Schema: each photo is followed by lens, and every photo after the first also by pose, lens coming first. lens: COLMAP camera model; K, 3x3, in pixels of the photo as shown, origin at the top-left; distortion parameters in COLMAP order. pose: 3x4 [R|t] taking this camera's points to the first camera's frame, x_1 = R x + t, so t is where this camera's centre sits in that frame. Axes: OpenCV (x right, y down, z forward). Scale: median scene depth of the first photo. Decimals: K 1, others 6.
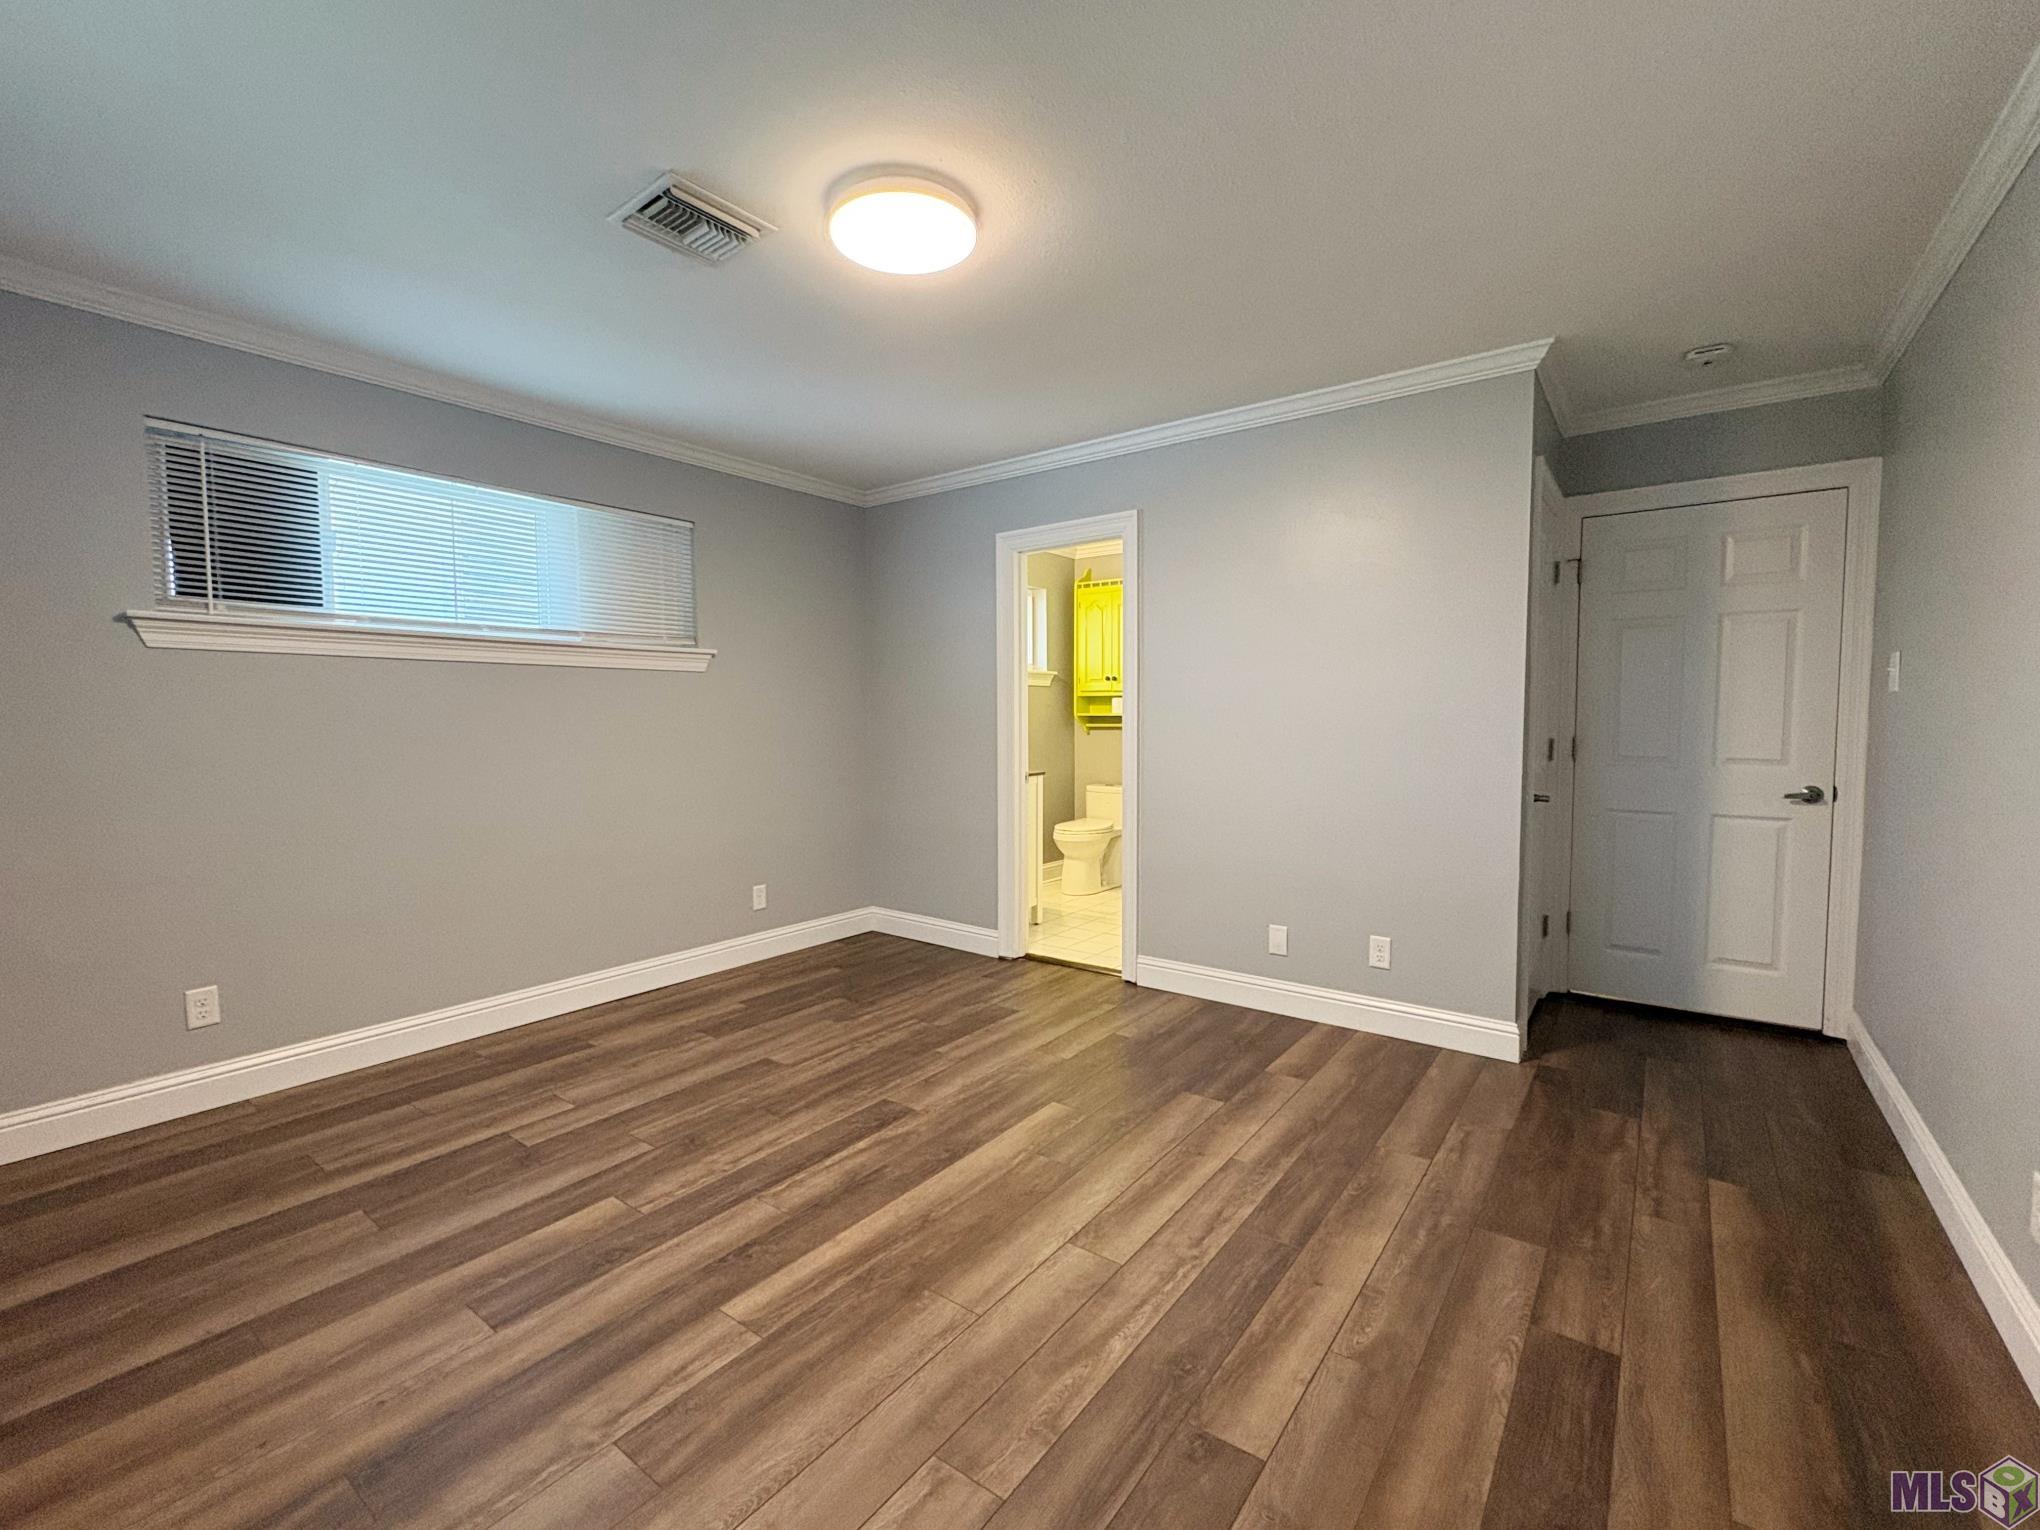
lens RADIAL K [[885.1, 0, 1011.5], [0, 885.1, 766.5], [0, 0, 1]] dist [-0.001459, -0.000471]
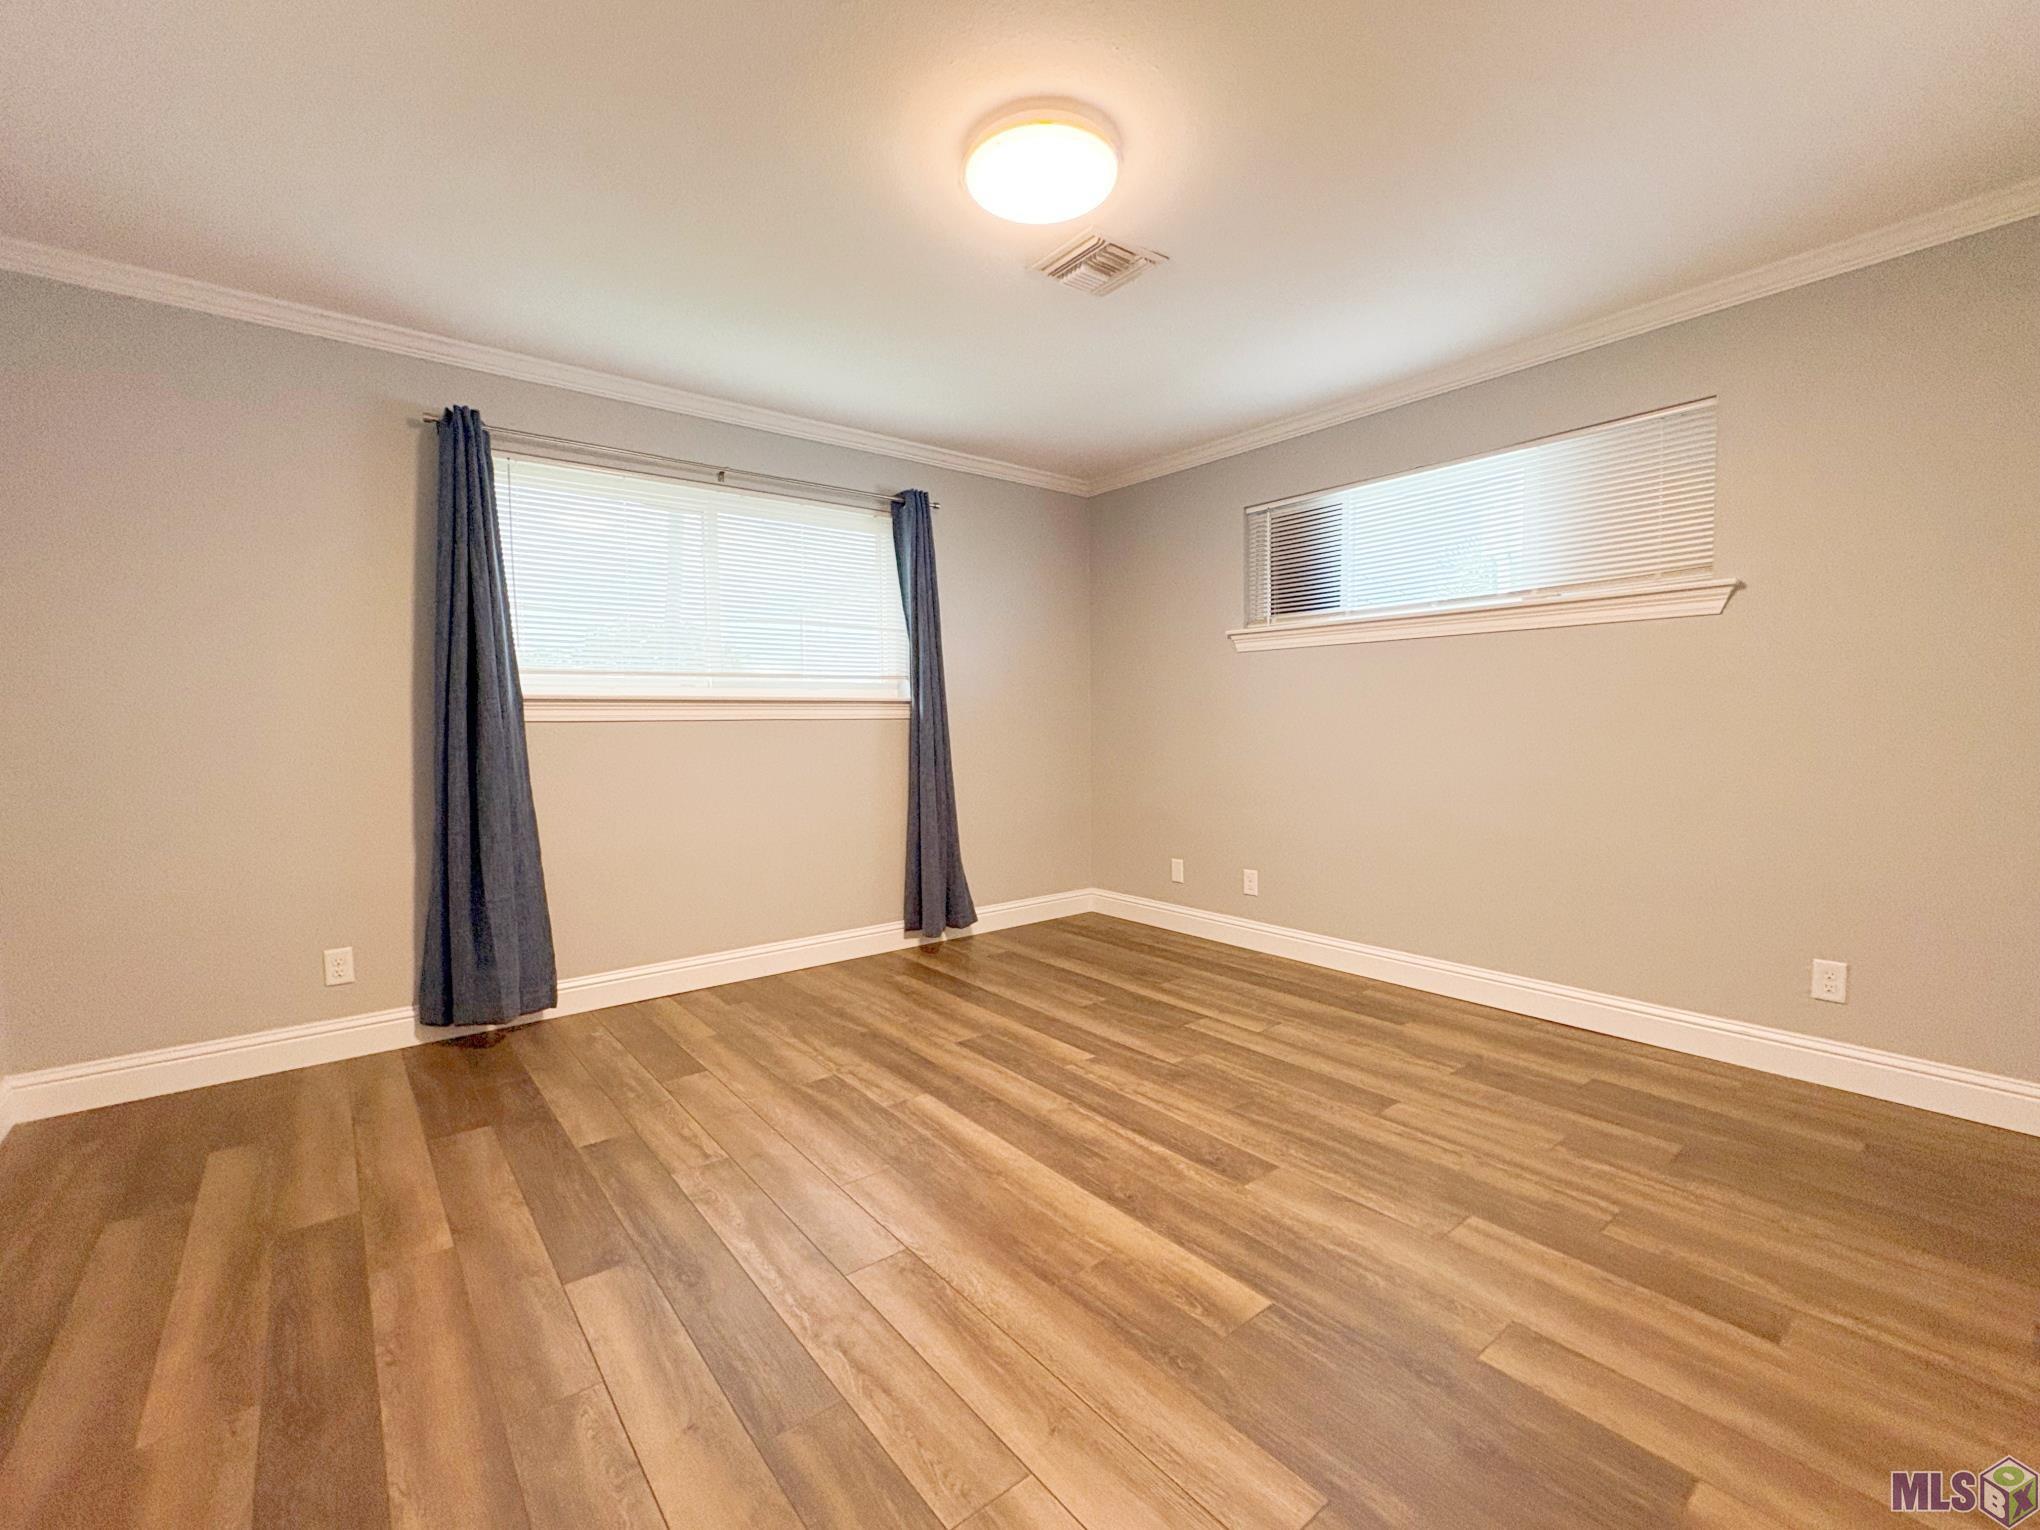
lens RADIAL K [[885.1, 0, 1023.2], [0, 885.1, 755.7], [0, 0, 1]] dist [-0.001459, -0.000471]
pose [[-0.252604, 0.044577, -0.966542, 0.664479], [-0.045270, 0.997300, 0.057827, -0.019518], [0.966510, 0.058363, -0.249904, 0.979917]]
